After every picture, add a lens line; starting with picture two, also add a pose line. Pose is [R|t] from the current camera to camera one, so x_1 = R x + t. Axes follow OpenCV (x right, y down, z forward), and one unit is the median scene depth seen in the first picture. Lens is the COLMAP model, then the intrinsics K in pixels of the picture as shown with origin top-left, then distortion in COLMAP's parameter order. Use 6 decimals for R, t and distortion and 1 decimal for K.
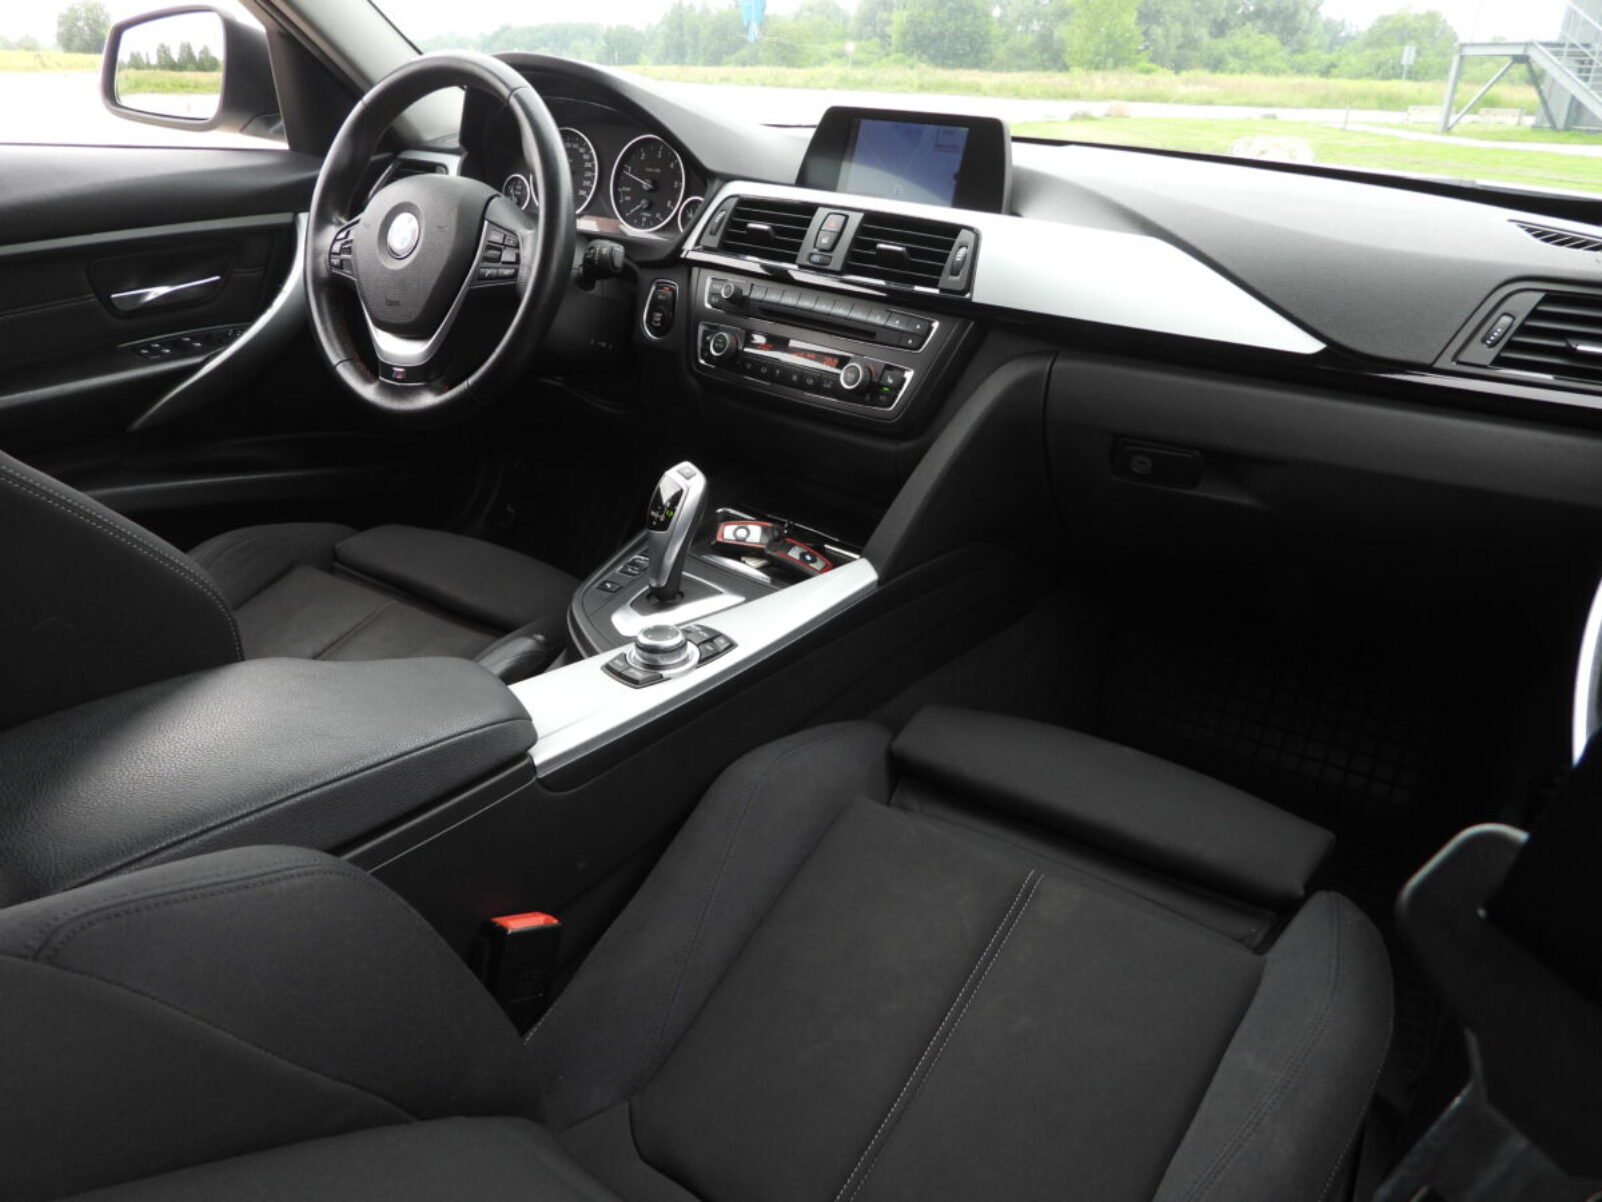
lens RADIAL K [[1140.1, 0, 805.1], [0, 1140.1, 597.0], [0, 0, 1]] dist [-0.016698, 0.005790]
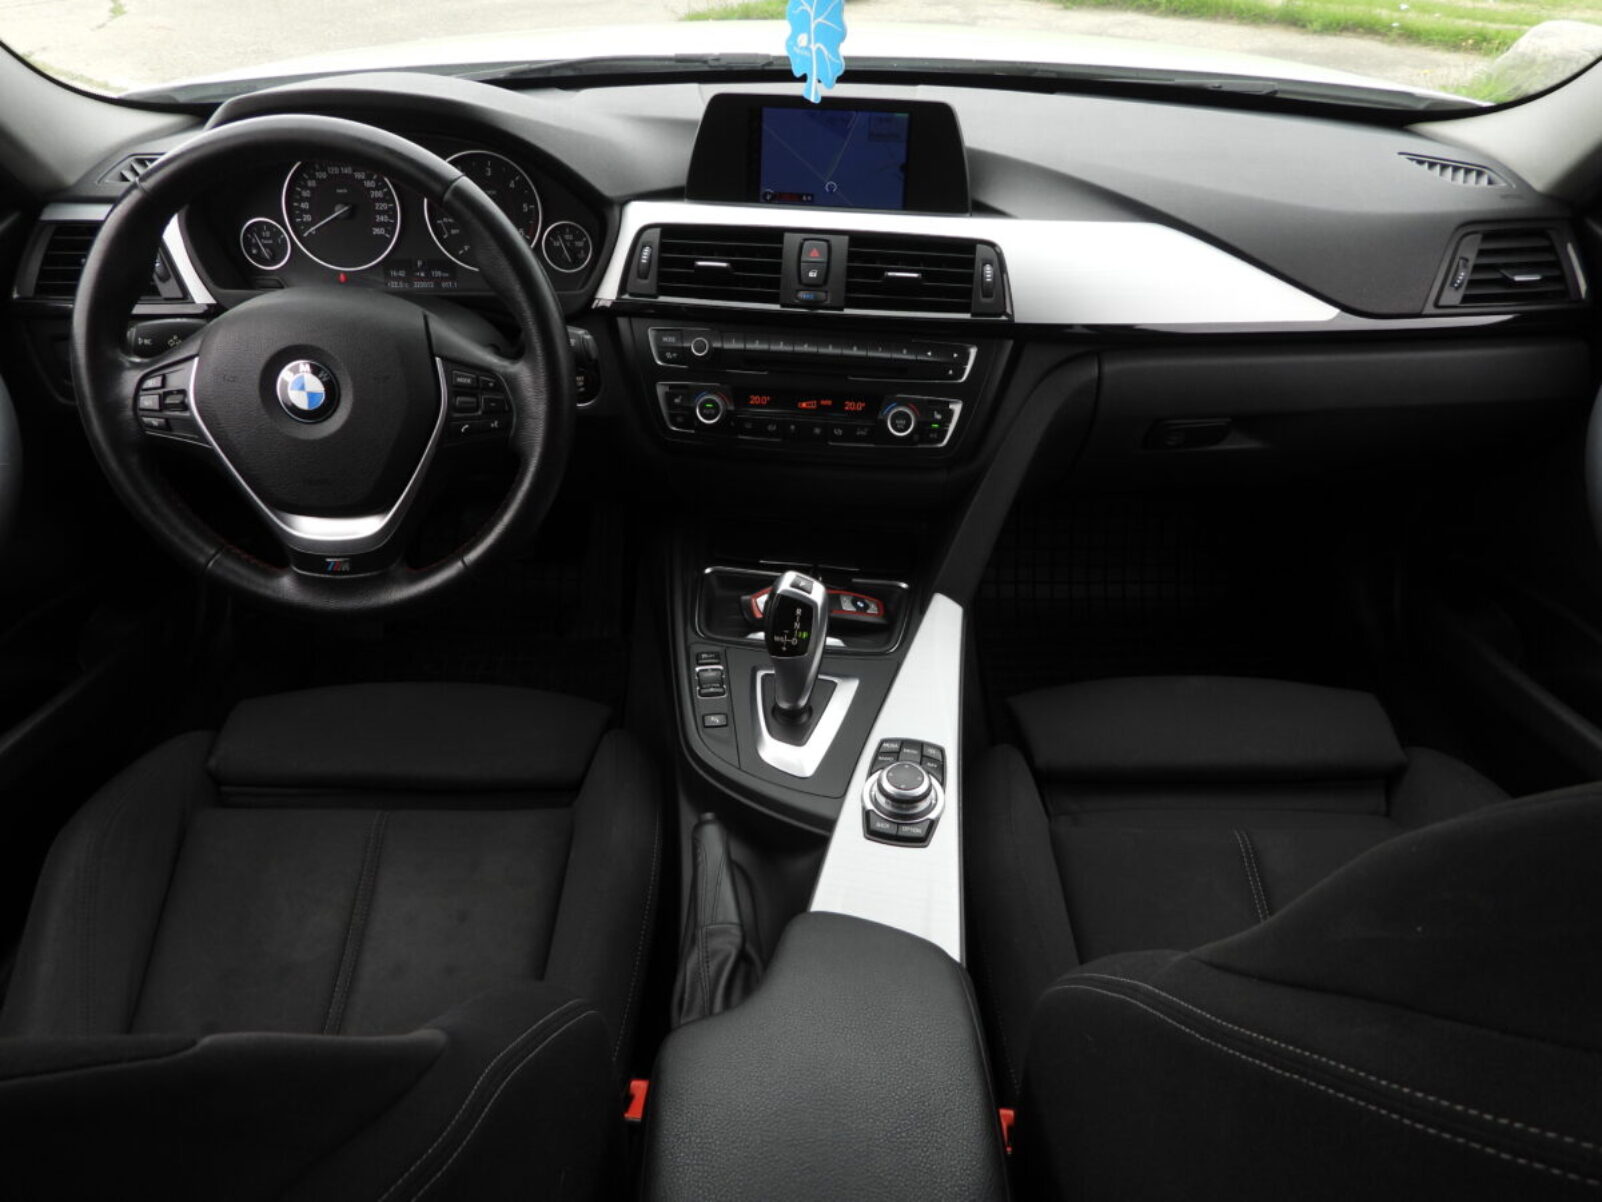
lens RADIAL K [[1140.1, 0, 798.9], [0, 1140.1, 605.9], [0, 0, 1]] dist [-0.016698, 0.005790]
pose [[0.836968, -0.349554, 0.421065, -0.428653], [0.253971, 0.929648, 0.266935, -0.292058], [-0.484751, -0.116478, 0.866862, 0.189114]]
